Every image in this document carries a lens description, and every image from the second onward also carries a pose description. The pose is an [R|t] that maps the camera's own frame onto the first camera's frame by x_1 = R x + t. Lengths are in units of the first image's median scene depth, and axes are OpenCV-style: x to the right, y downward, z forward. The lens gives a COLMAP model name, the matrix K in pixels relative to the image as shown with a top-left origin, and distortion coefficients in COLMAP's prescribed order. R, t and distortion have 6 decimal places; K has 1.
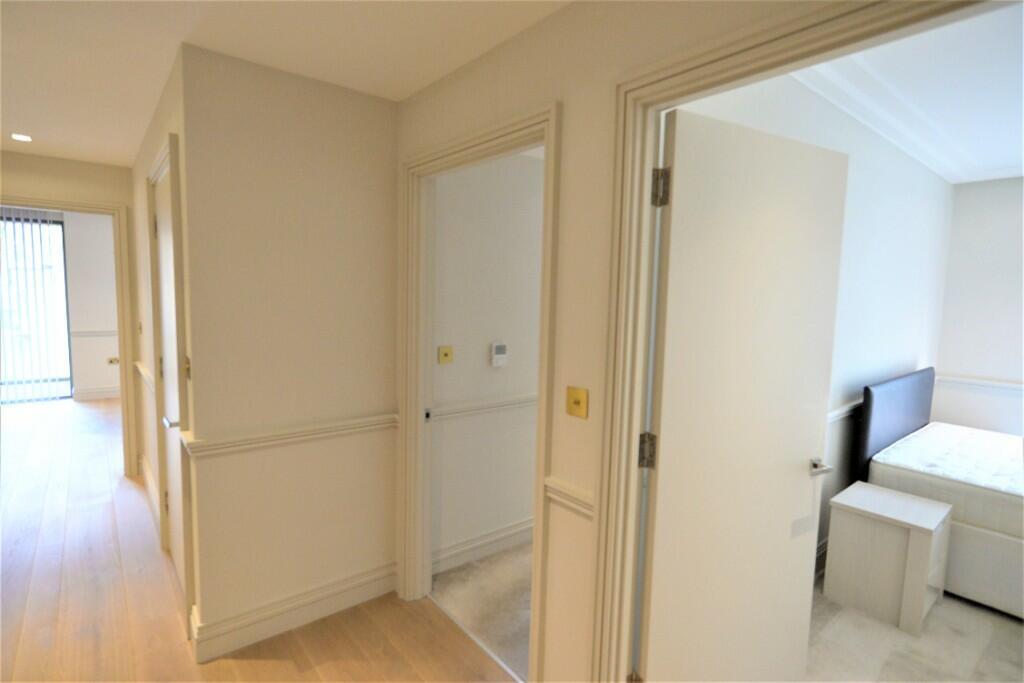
lens RADIAL K [[507.2, 0, 500.4], [0, 507.2, 338.9], [0, 0, 1]] dist [-0.008722, 0.000743]
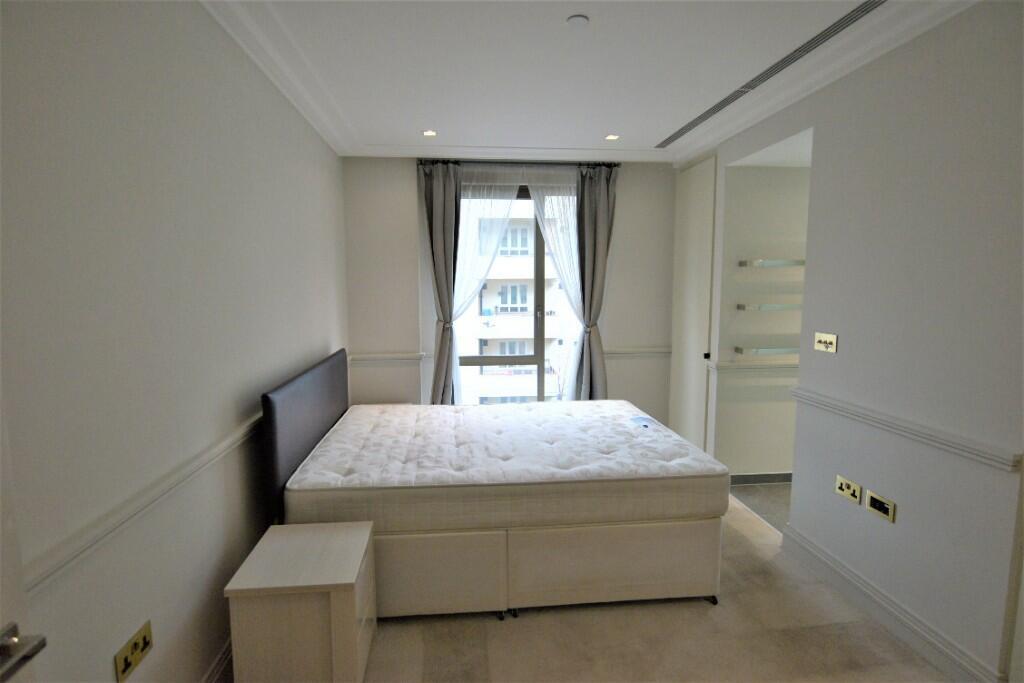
lens RADIAL K [[507.2, 0, 506.6], [0, 507.2, 339.8], [0, 0, 1]] dist [-0.008722, 0.000743]
pose [[0.541576, -0.122222, 0.831719, 0.321080], [0.095401, 0.991919, 0.083643, -0.010853], [-0.835221, 0.034048, 0.548860, 0.310728]]
